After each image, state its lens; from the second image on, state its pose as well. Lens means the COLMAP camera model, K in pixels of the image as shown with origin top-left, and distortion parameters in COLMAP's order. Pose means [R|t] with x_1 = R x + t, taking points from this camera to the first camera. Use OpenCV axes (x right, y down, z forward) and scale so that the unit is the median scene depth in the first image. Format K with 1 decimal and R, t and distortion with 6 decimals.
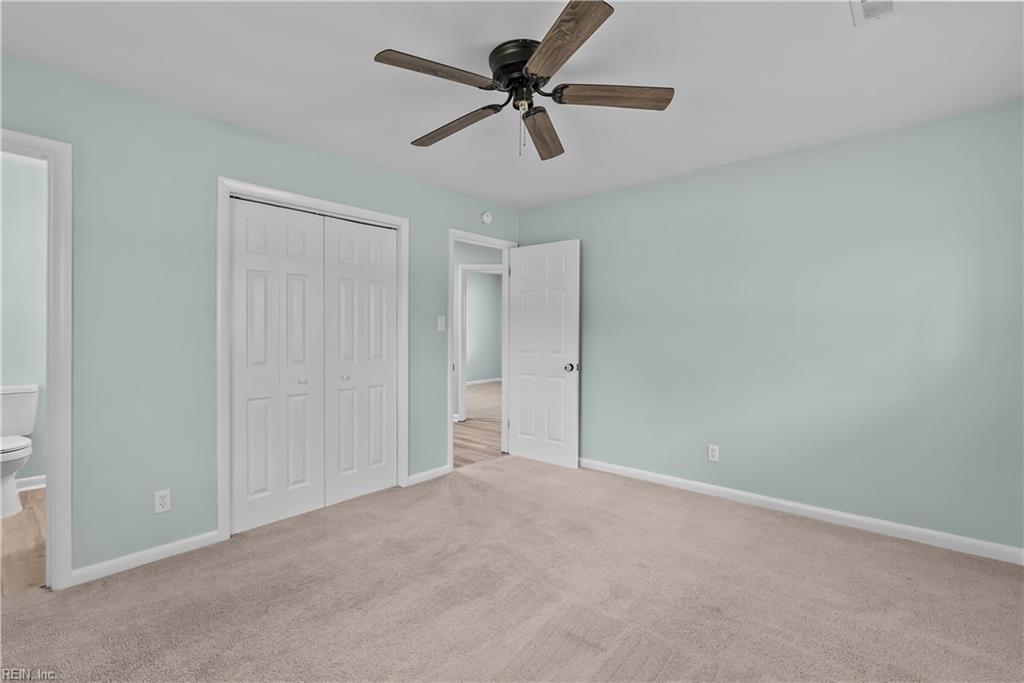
lens RADIAL K [[469.7, 0, 508.3], [0, 469.7, 336.1], [0, 0, 1]] dist [-0.003237, 0.000248]
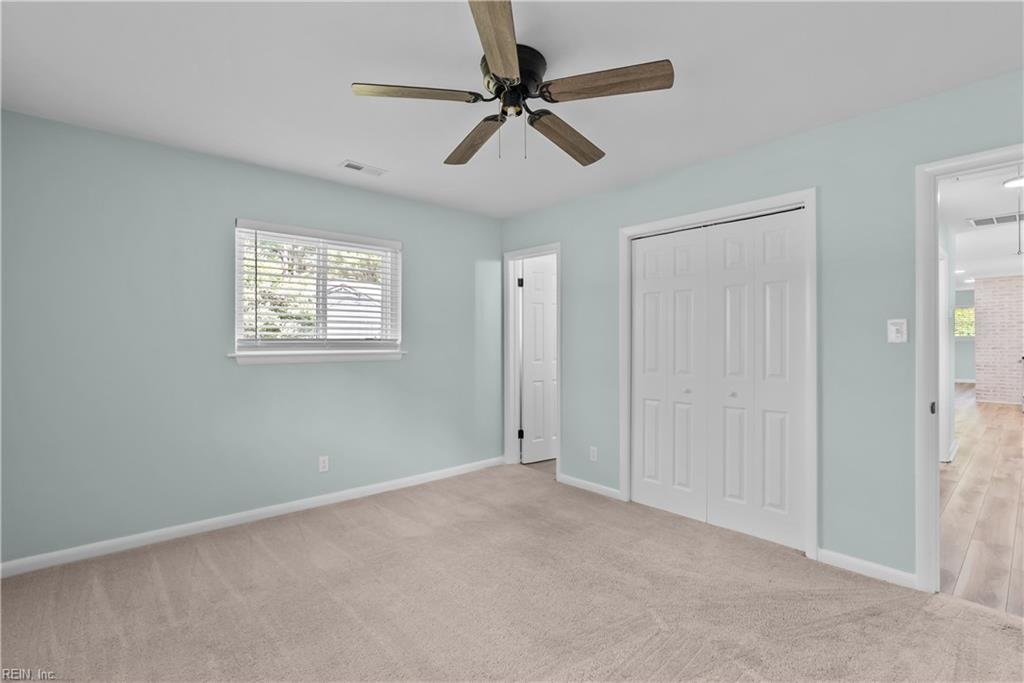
lens RADIAL K [[469.7, 0, 508.3], [0, 469.7, 336.1], [0, 0, 1]] dist [-0.003237, 0.000248]
pose [[-0.136713, -0.012332, -0.990534, 0.638867], [-0.008543, 0.999900, -0.011270, -0.010579], [0.990574, 0.006921, -0.136805, 0.720929]]
